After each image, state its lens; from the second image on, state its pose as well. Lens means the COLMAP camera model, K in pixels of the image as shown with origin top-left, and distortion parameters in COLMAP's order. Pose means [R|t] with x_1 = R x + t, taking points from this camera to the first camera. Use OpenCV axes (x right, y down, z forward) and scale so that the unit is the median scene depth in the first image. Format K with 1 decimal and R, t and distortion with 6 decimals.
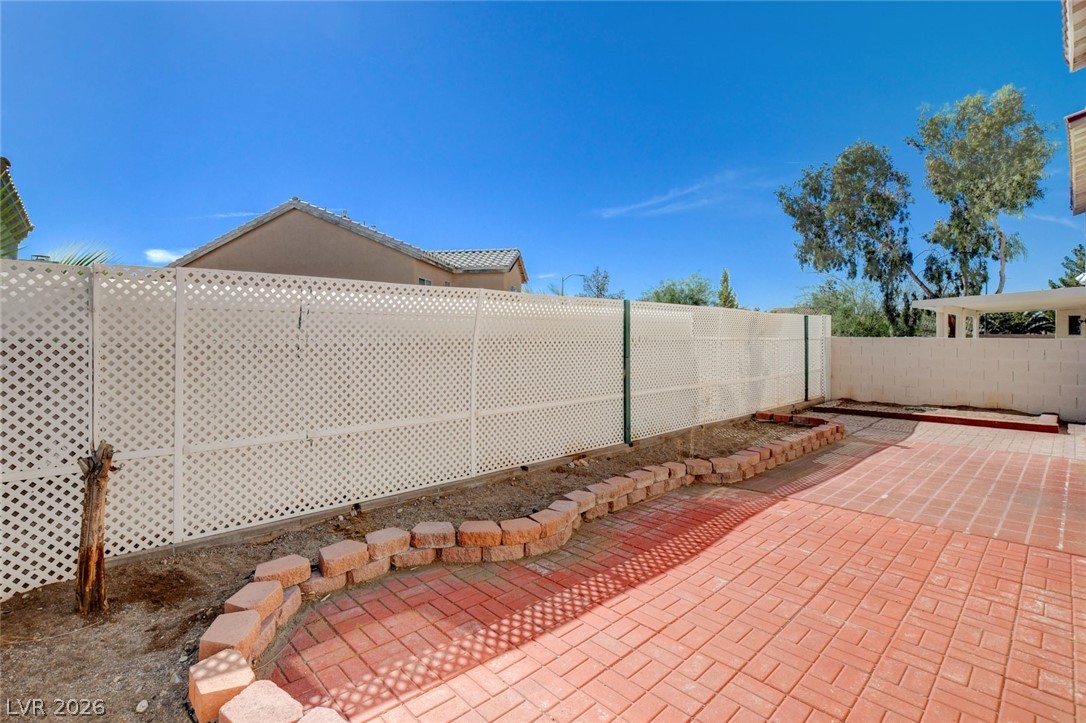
lens RADIAL K [[507.2, 0, 507.3], [0, 507.2, 338.0], [0, 0, 1]] dist [-0.018063, -0.000666]
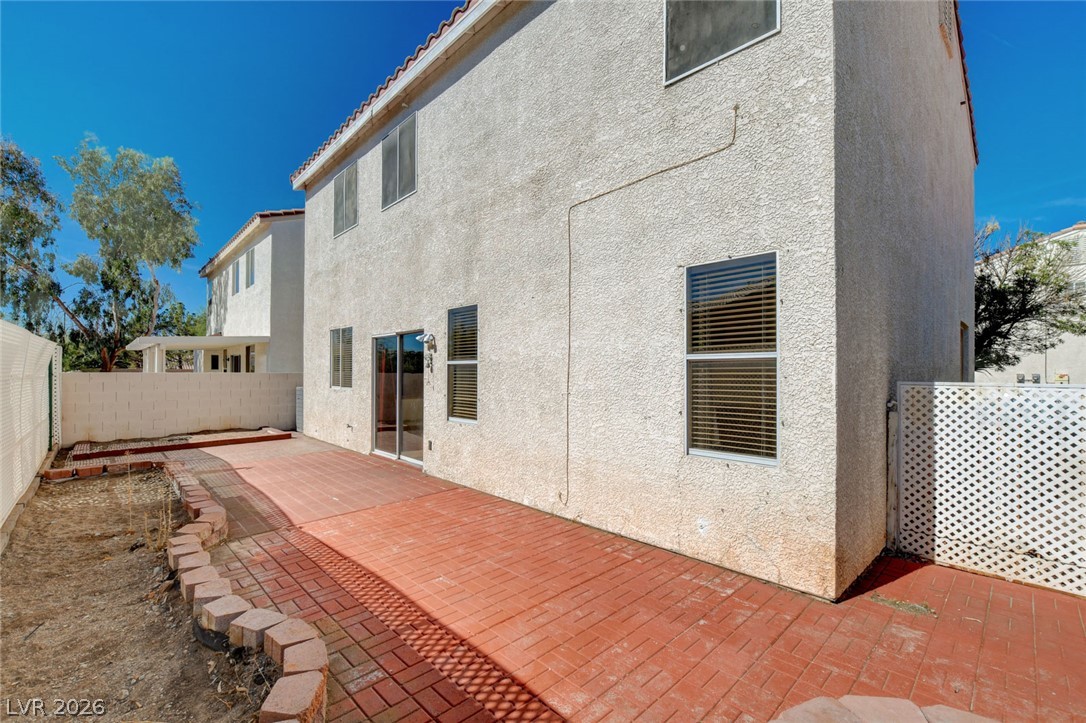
lens RADIAL K [[477.0, 0, 539.9], [0, 477.0, 365.6], [0, 0, 1]] dist [-0.012604, -0.001620]
pose [[-0.053656, 0.009522, 0.998514, -0.560364], [0.003475, 0.999950, -0.009349, -0.007020], [-0.998553, 0.002968, -0.053686, 0.651793]]
